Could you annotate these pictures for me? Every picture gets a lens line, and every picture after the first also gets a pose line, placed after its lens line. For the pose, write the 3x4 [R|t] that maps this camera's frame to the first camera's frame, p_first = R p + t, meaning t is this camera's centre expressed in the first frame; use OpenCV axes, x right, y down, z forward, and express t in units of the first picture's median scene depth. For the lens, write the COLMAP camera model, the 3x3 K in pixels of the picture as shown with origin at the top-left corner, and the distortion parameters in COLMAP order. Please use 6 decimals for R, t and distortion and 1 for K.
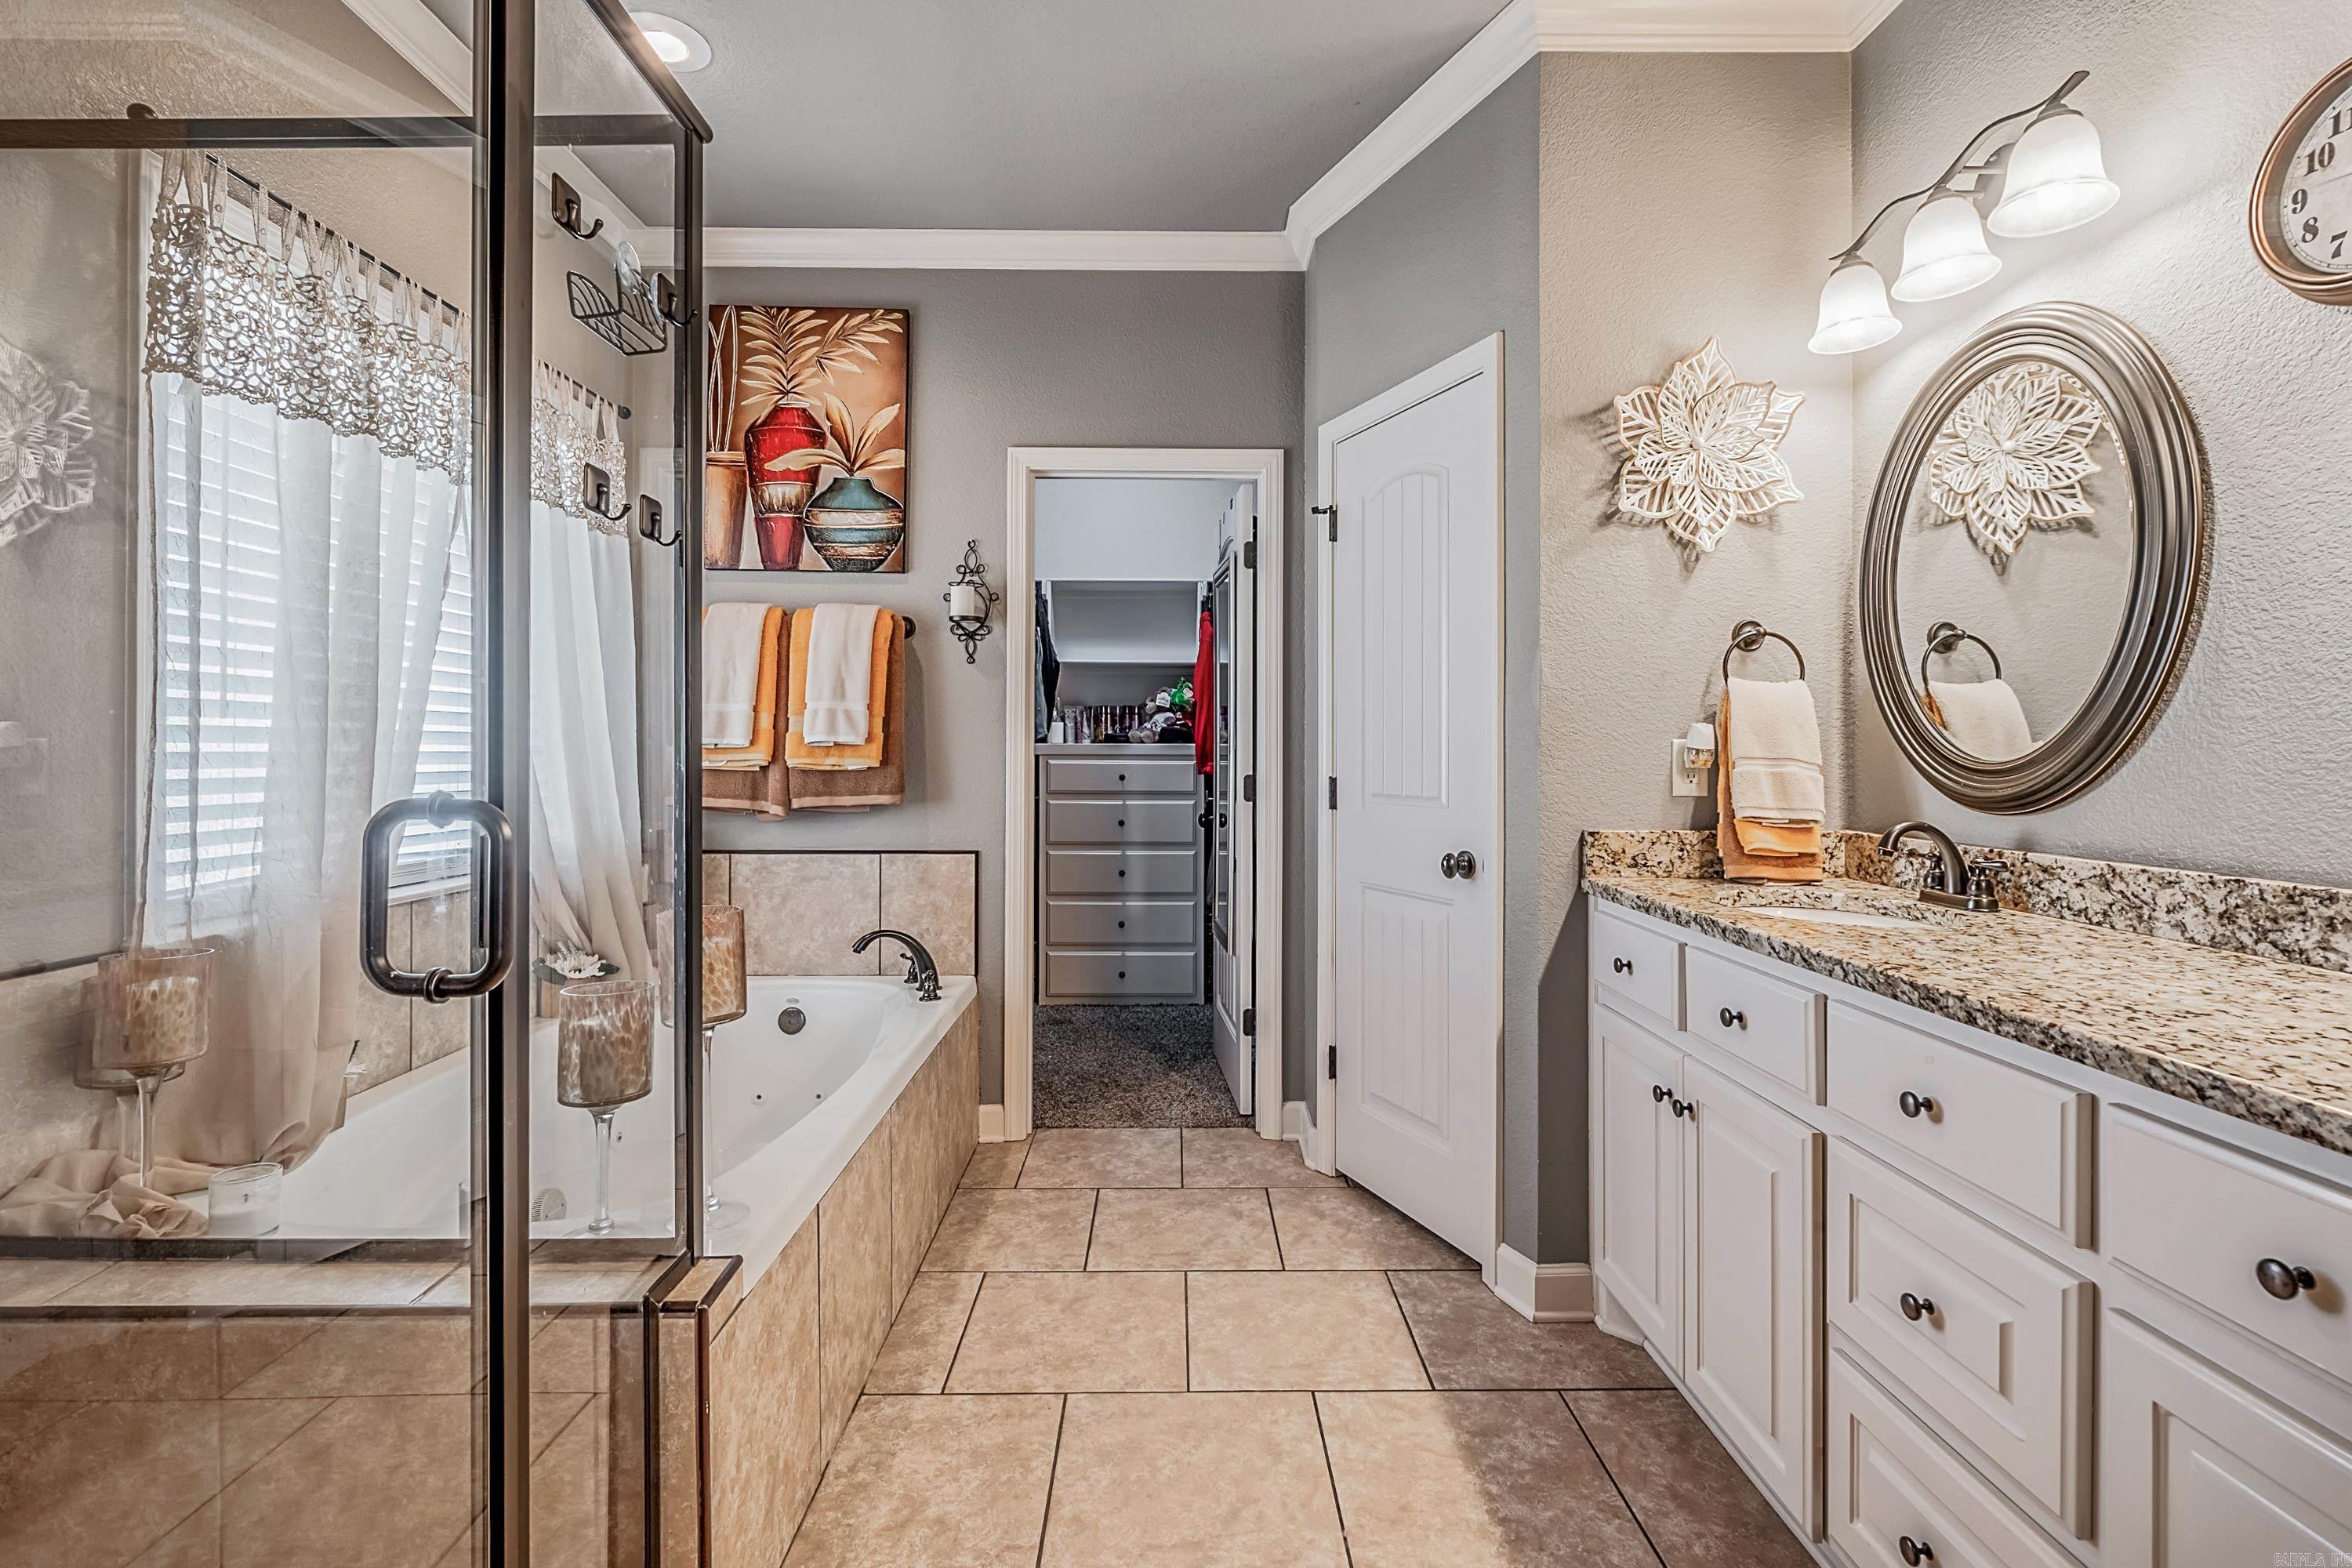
lens RADIAL K [[1063.0, 0, 1176.0], [0, 1063.0, 753.6], [0, 0, 1]] dist [-0.004286, -0.000612]
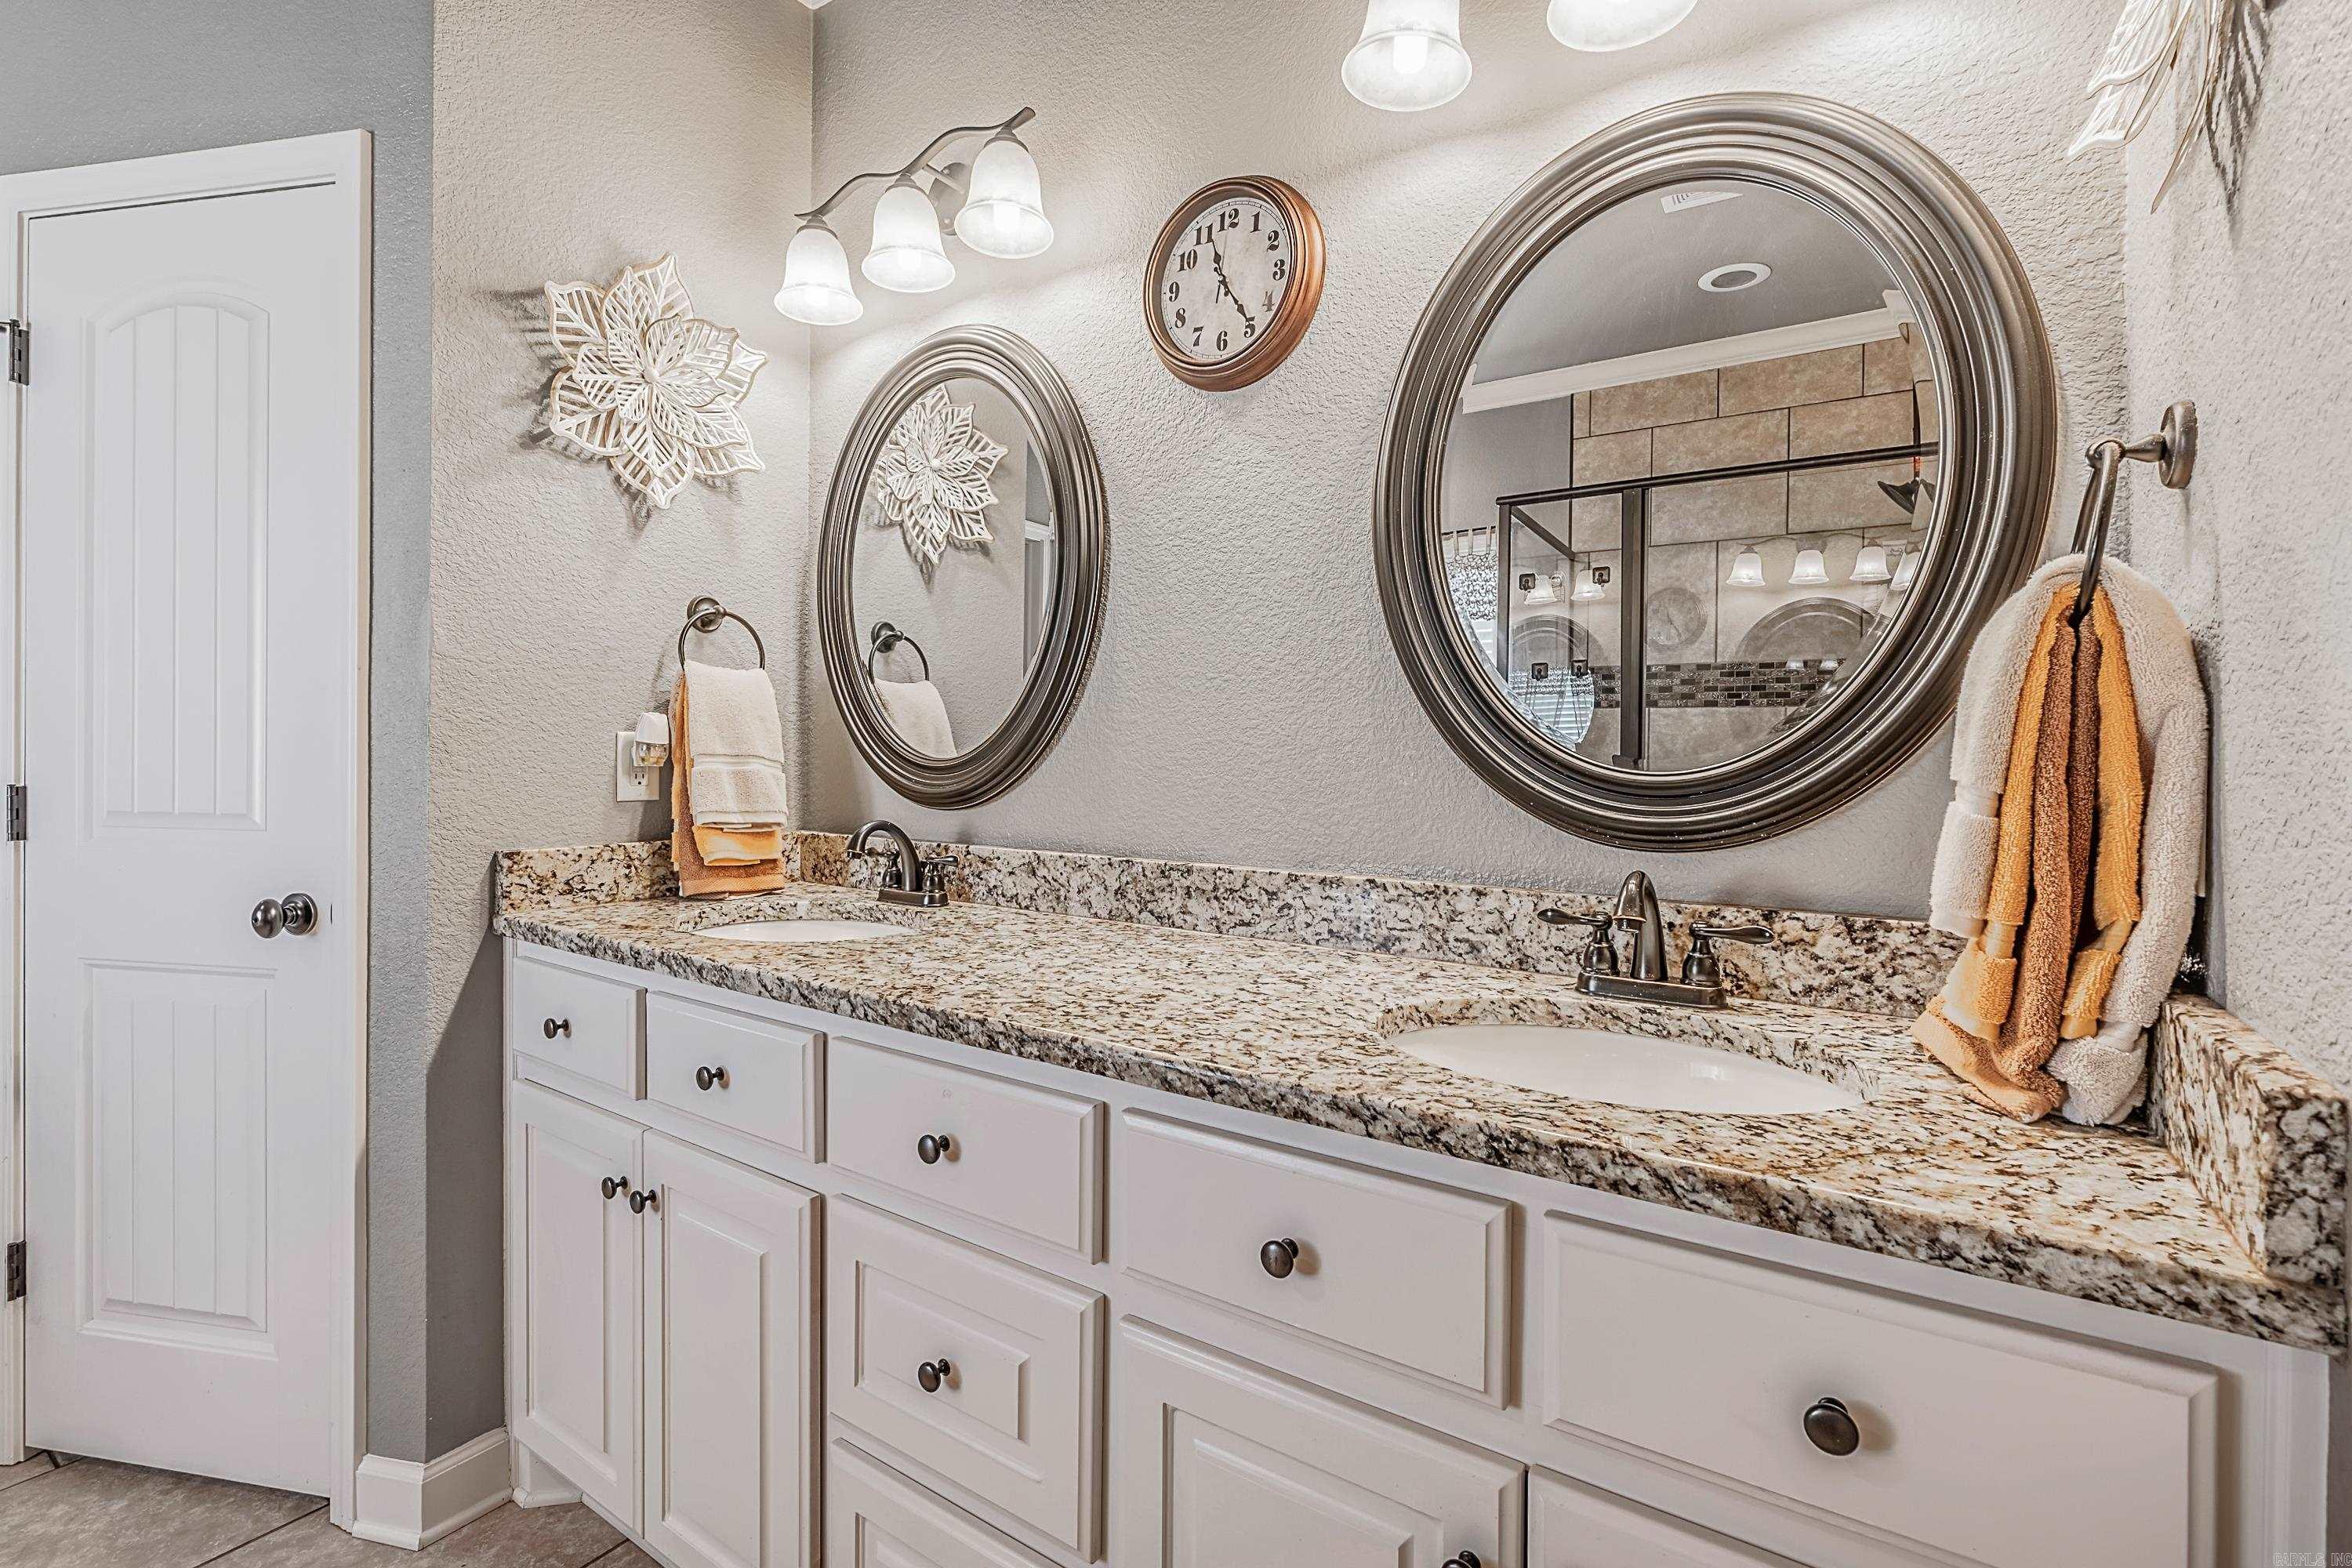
lens RADIAL K [[1063.0, 0, 1183.8], [0, 1063.0, 755.9], [0, 0, 1]] dist [-0.004286, -0.000612]
pose [[0.572689, 0.000526, 0.819772, 0.058135], [-0.006378, 0.999972, 0.003814, -0.000607], [-0.819748, -0.007413, 0.572677, 0.209613]]
